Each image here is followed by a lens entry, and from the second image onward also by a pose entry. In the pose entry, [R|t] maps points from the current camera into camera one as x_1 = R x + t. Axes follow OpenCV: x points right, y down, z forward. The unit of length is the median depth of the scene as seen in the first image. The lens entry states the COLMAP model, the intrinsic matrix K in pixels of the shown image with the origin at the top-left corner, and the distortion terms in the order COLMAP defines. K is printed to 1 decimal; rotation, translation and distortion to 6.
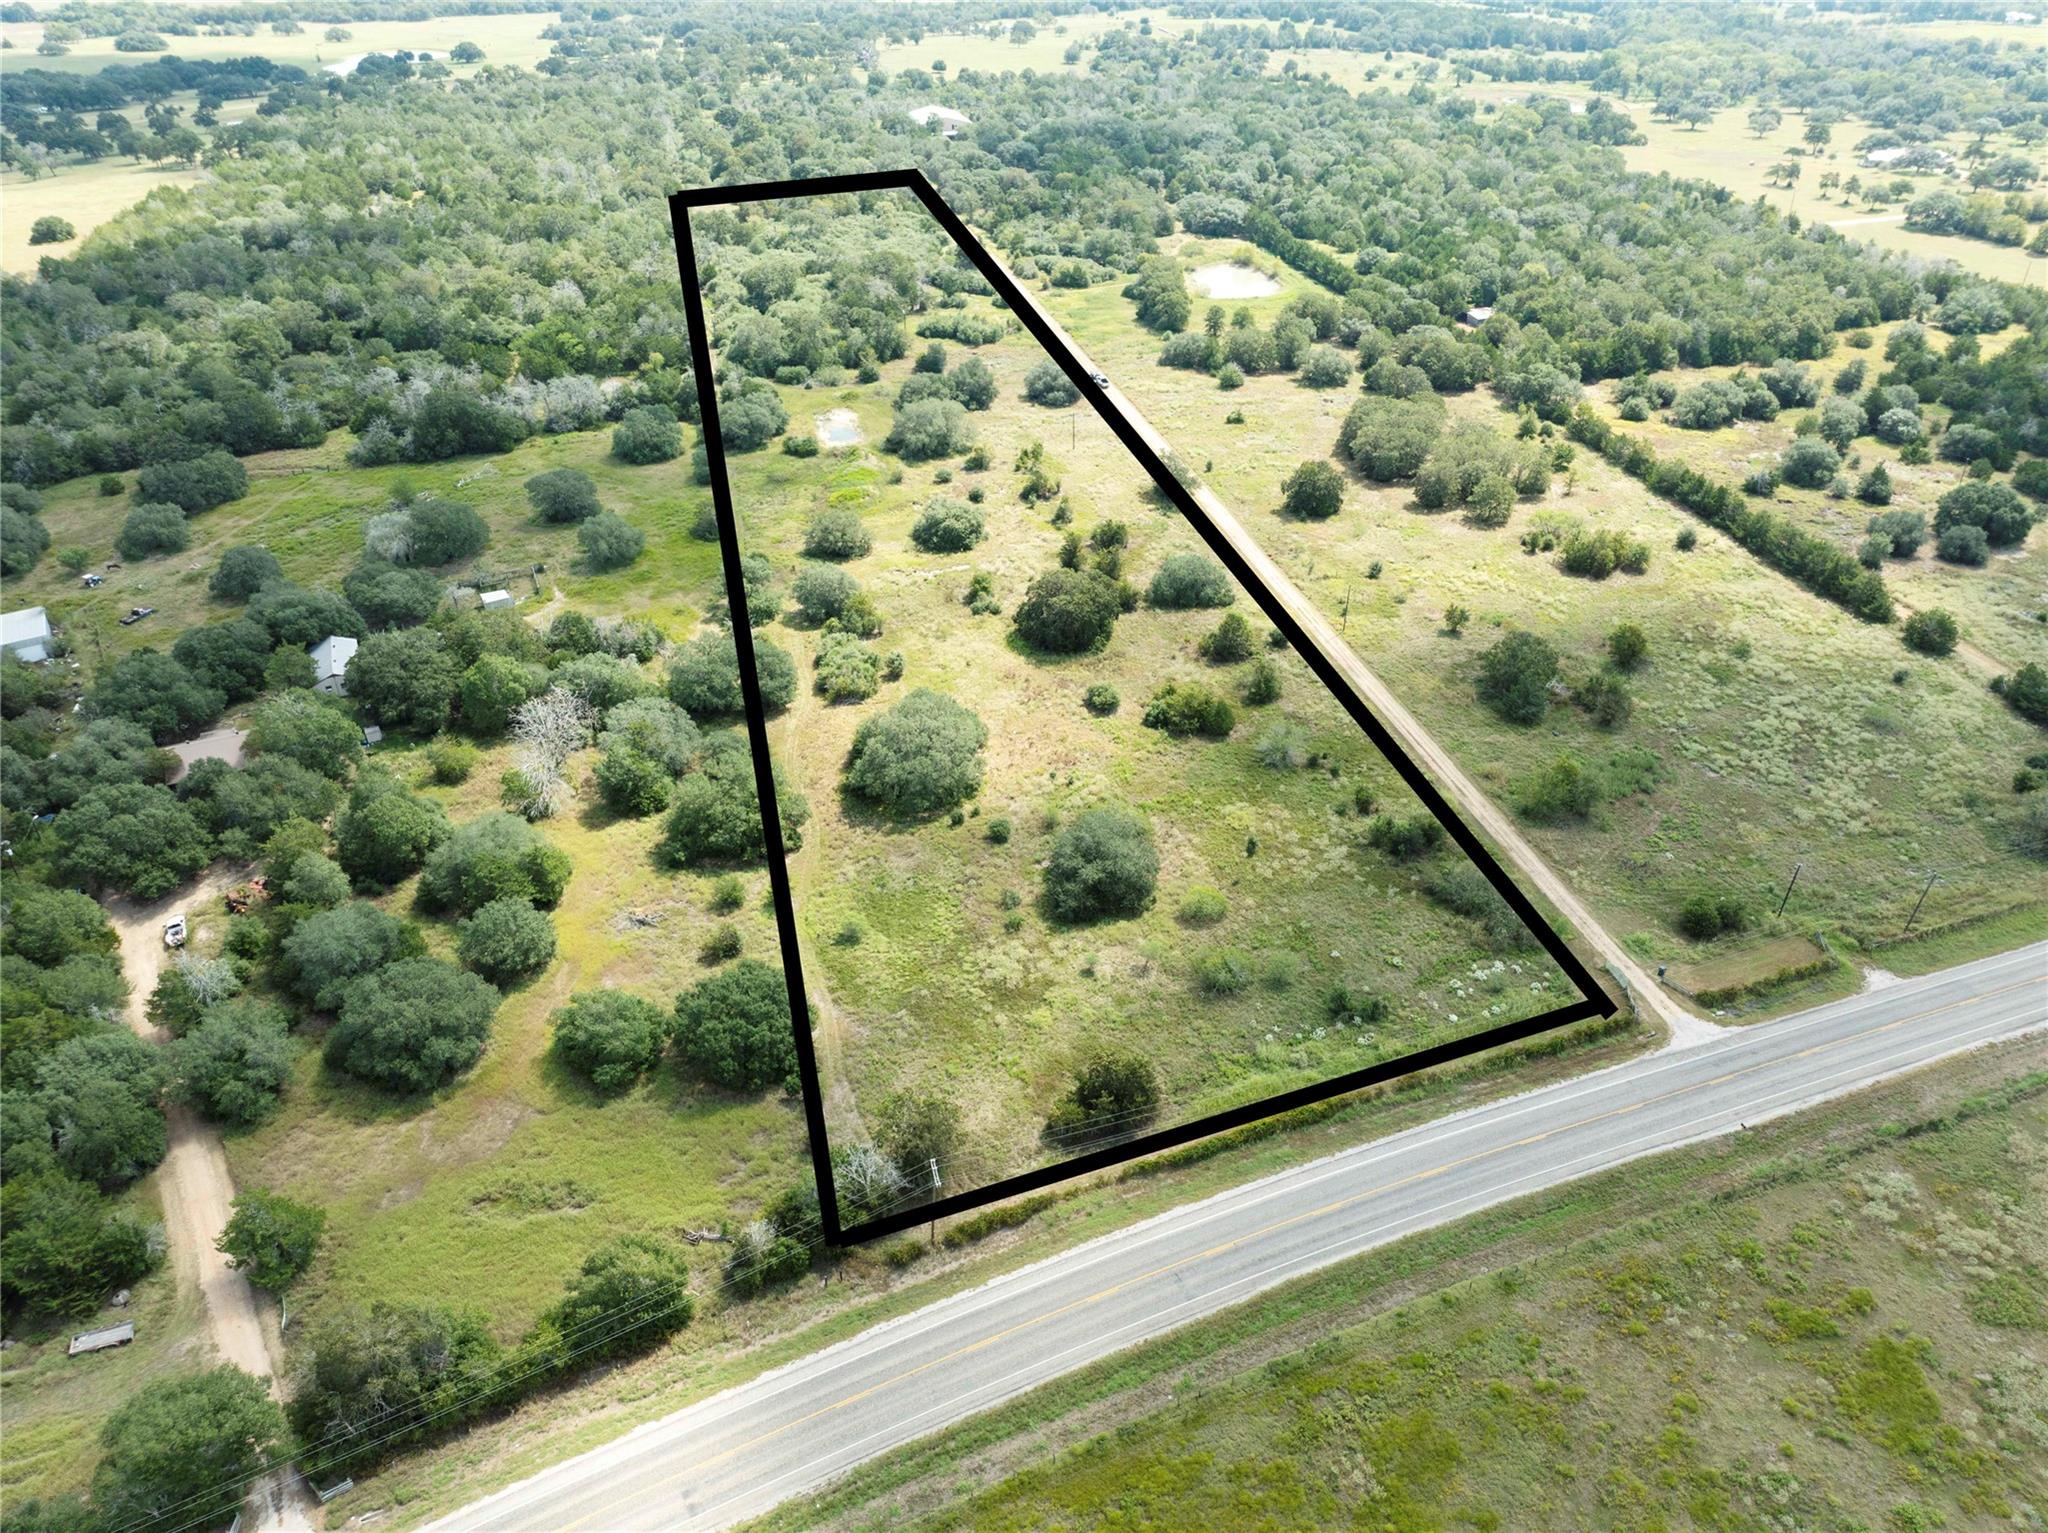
lens RADIAL K [[1451.9, 0, 1024.0], [0, 1451.9, 766.5], [0, 0, 1]] dist [-0.055923, 0.028162]
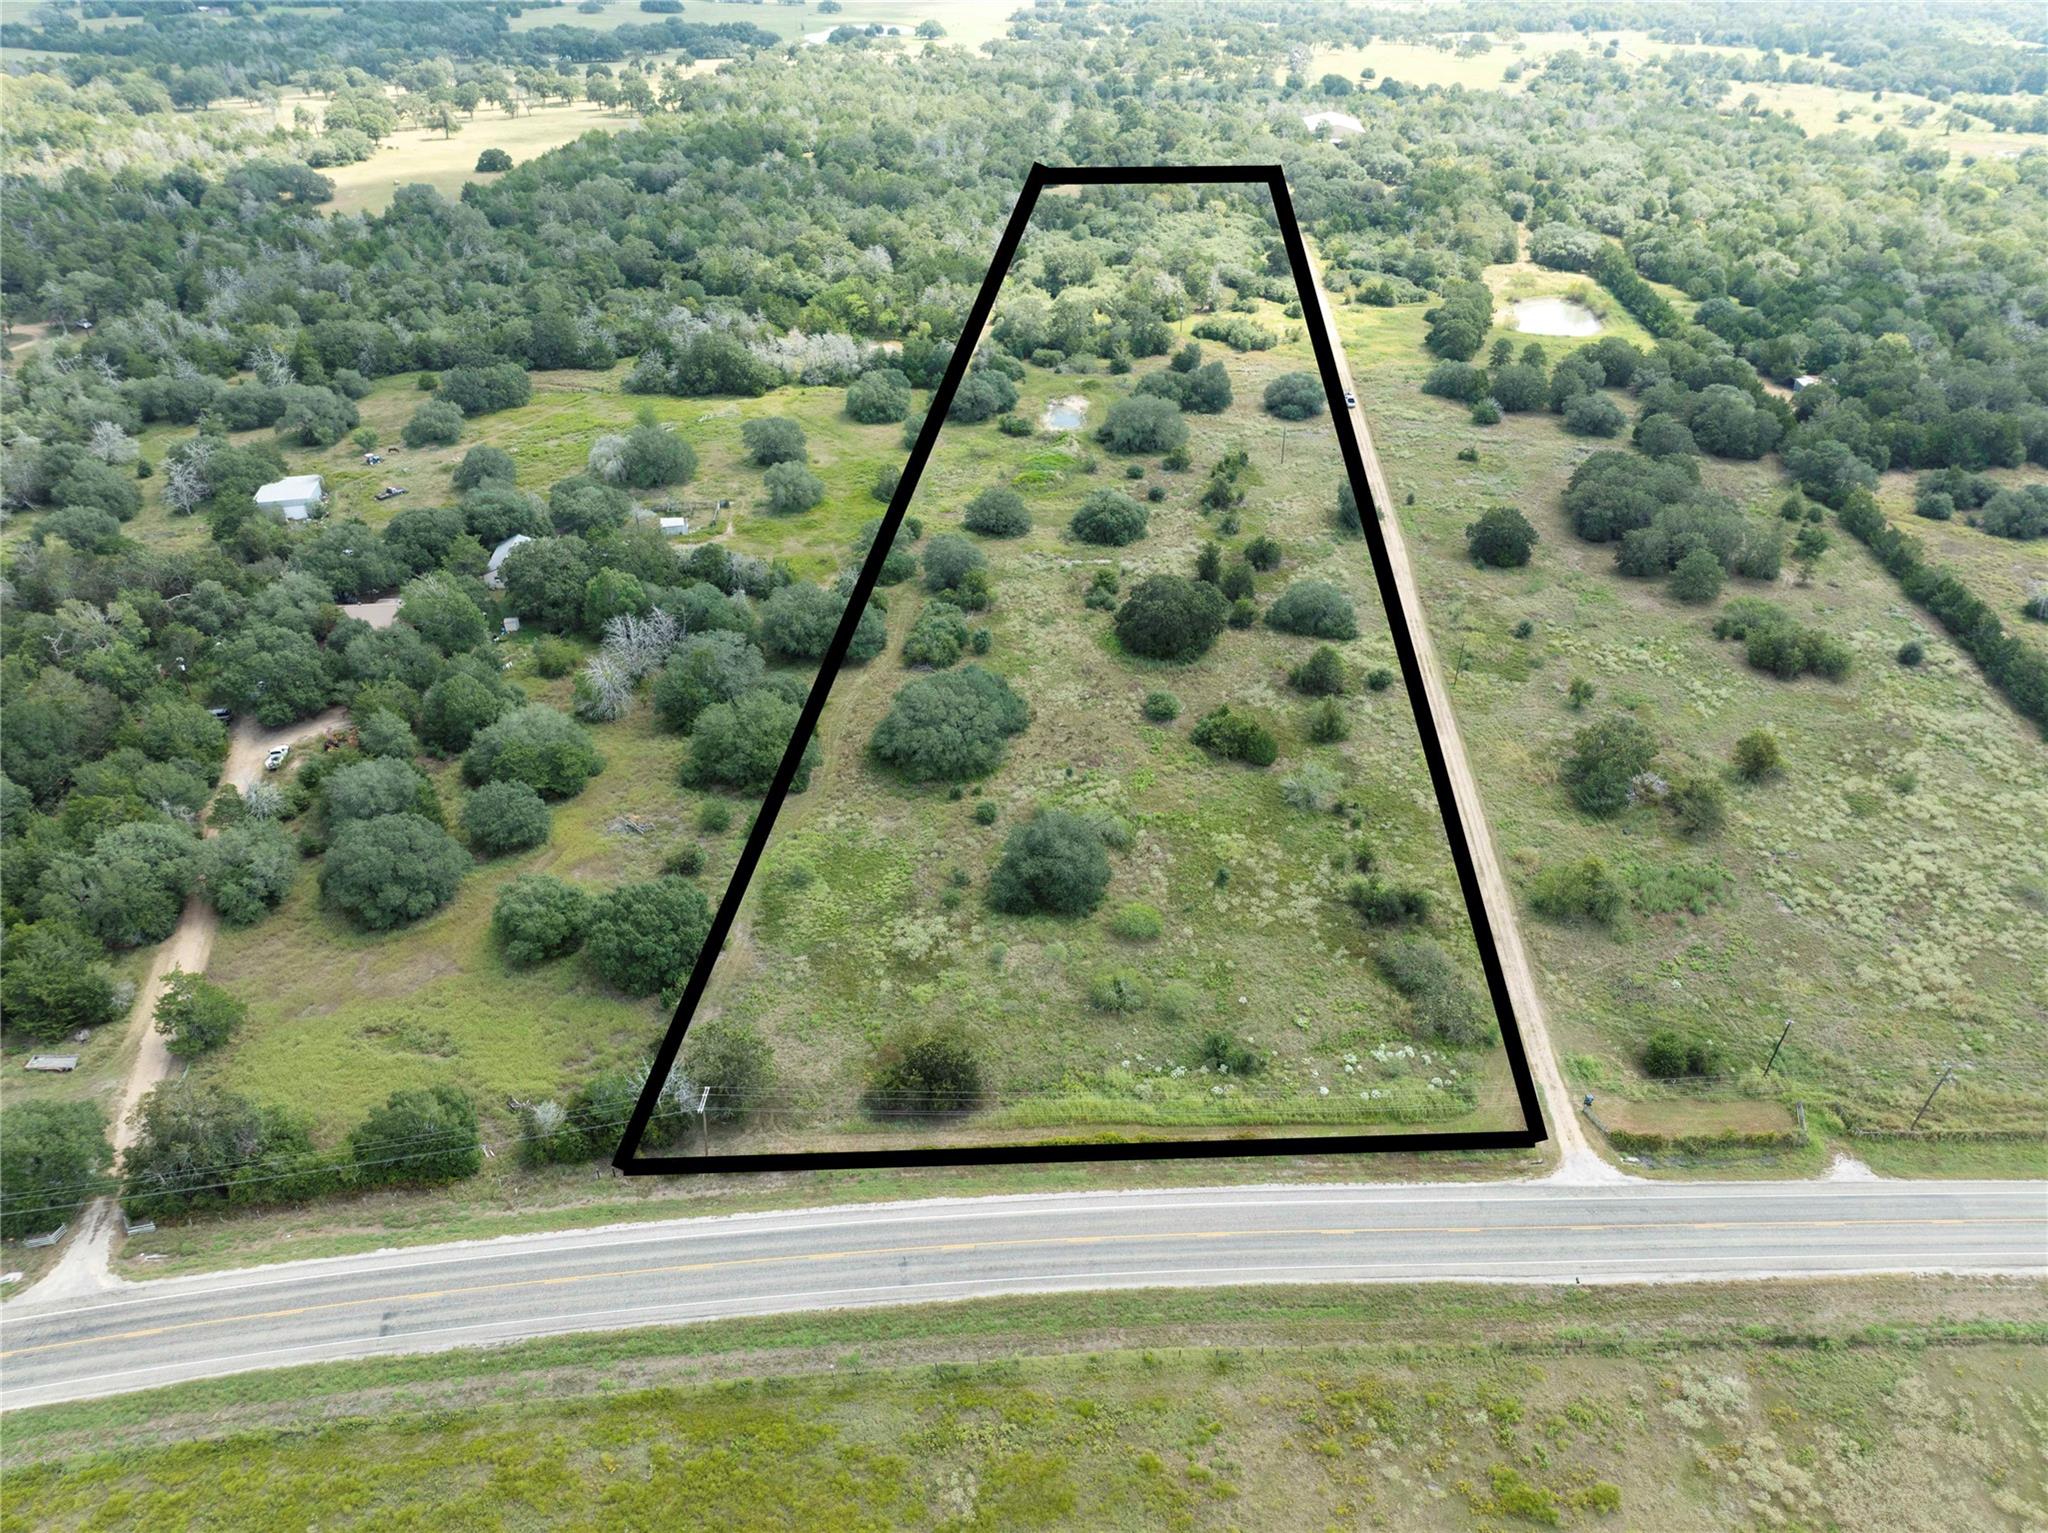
lens RADIAL K [[1451.9, 0, 1024.0], [0, 1451.9, 766.5], [0, 0, 1]] dist [-0.055923, 0.028162]
pose [[0.948044, 0.184906, -0.258886, 0.241426], [-0.184950, 0.982445, 0.024411, -0.015415], [0.258855, 0.024738, 0.965599, 0.026574]]
